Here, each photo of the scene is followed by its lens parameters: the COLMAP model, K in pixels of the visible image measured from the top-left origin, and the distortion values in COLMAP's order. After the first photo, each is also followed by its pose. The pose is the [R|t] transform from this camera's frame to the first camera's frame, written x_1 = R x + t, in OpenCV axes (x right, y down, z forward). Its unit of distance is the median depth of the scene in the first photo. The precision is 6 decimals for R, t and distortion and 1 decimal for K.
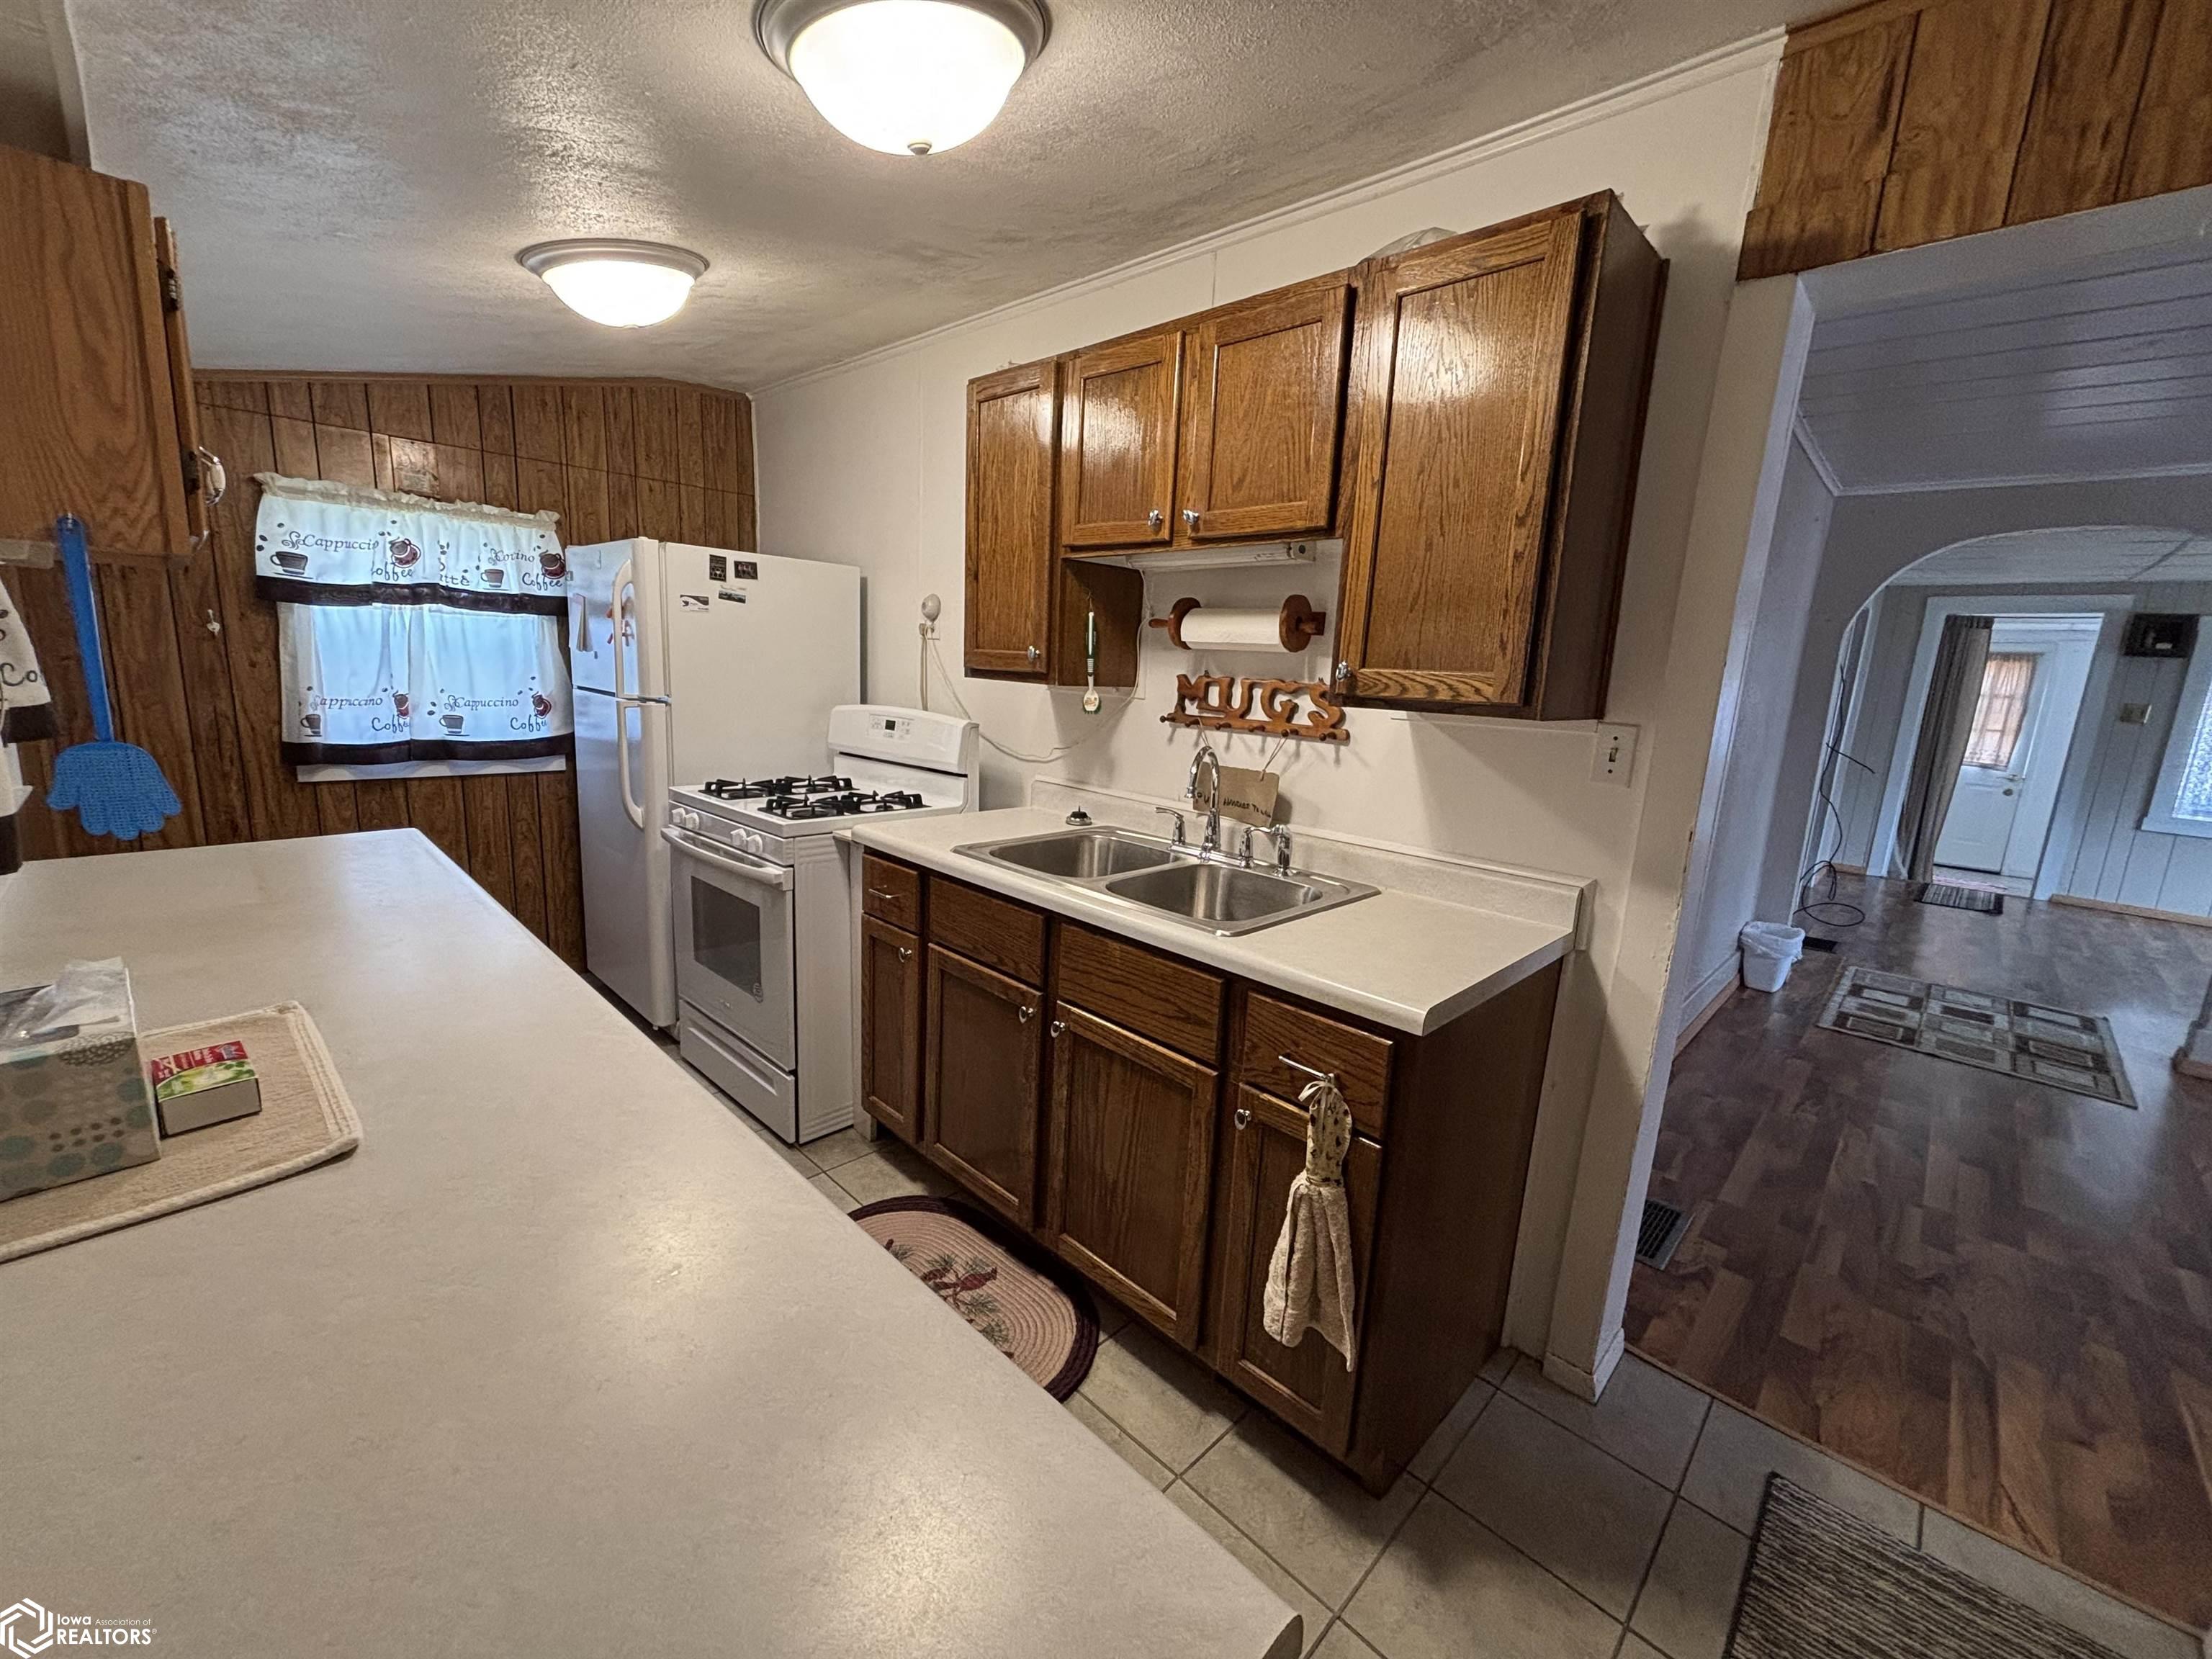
lens RADIAL K [[891.7, 0, 1106.0], [0, 891.7, 829.5], [0, 0, 1]] dist [-0.000238, -0.000124]
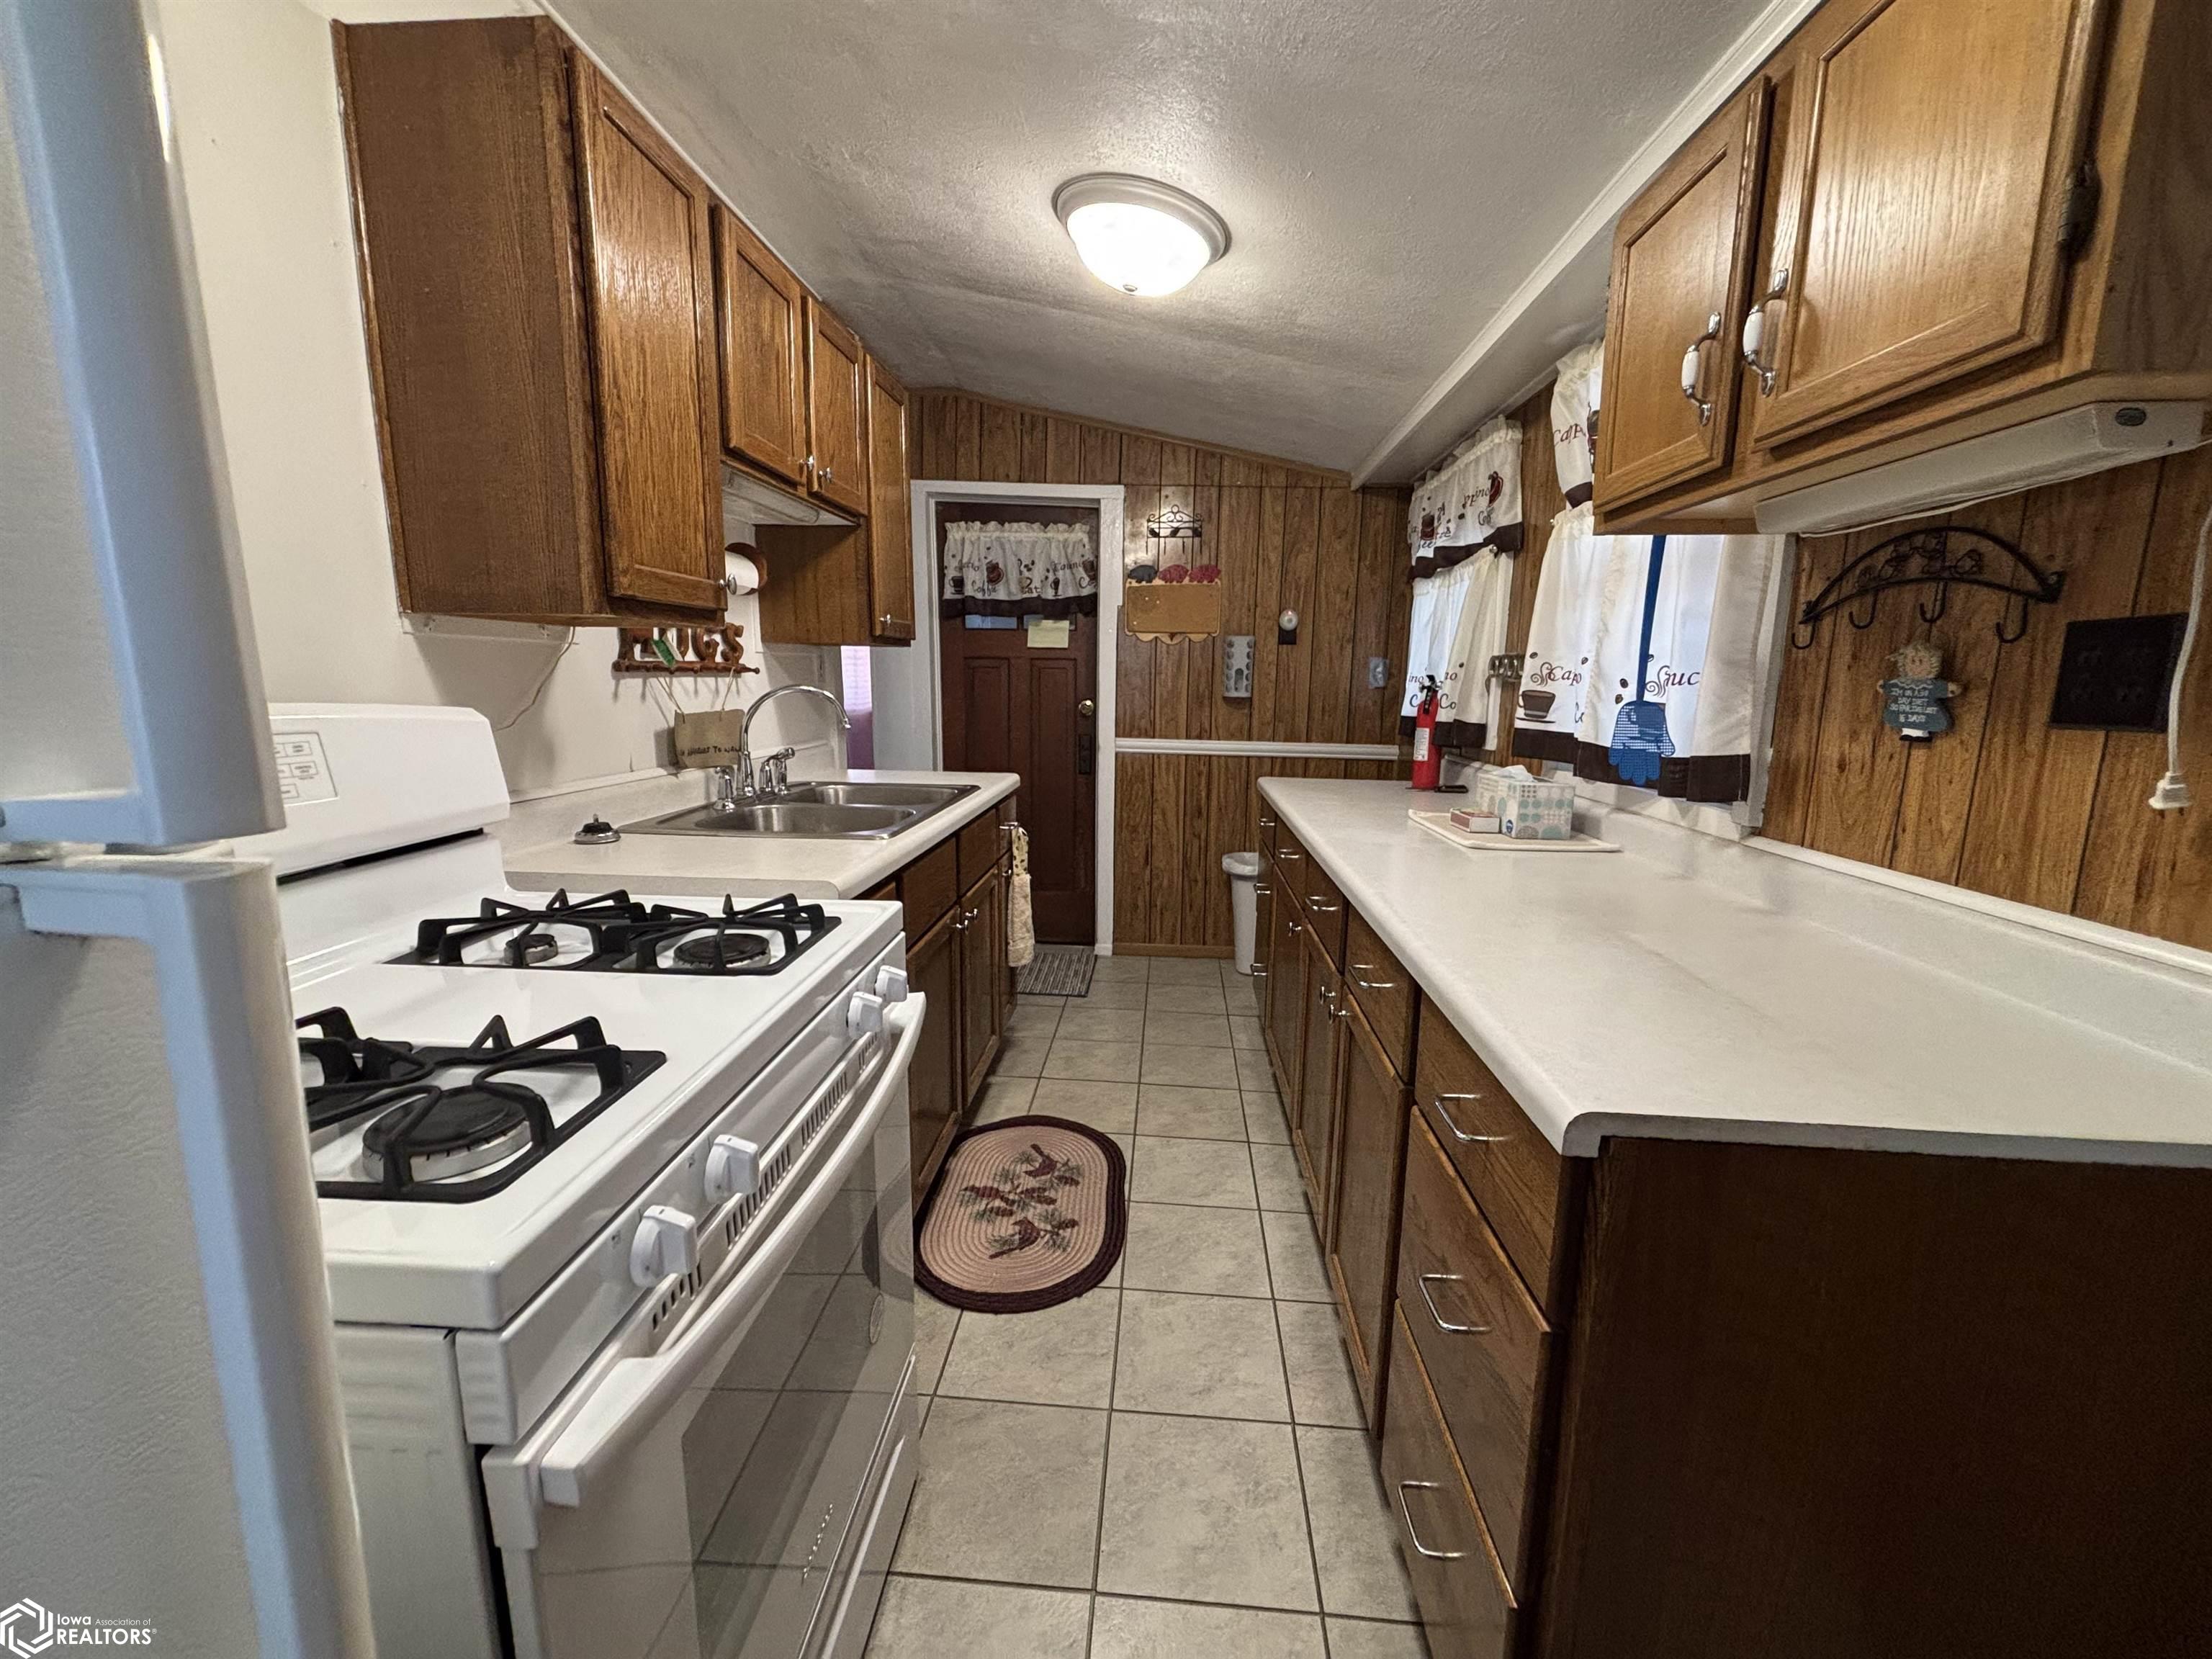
lens RADIAL K [[891.7, 0, 1106.0], [0, 891.7, 829.5], [0, 0, 1]] dist [-0.000238, -0.000124]
pose [[-0.645120, -0.190342, 0.739994, -0.862351], [0.094520, 0.941155, 0.324488, -0.219758], [-0.758213, 0.279278, -0.589167, 1.268896]]
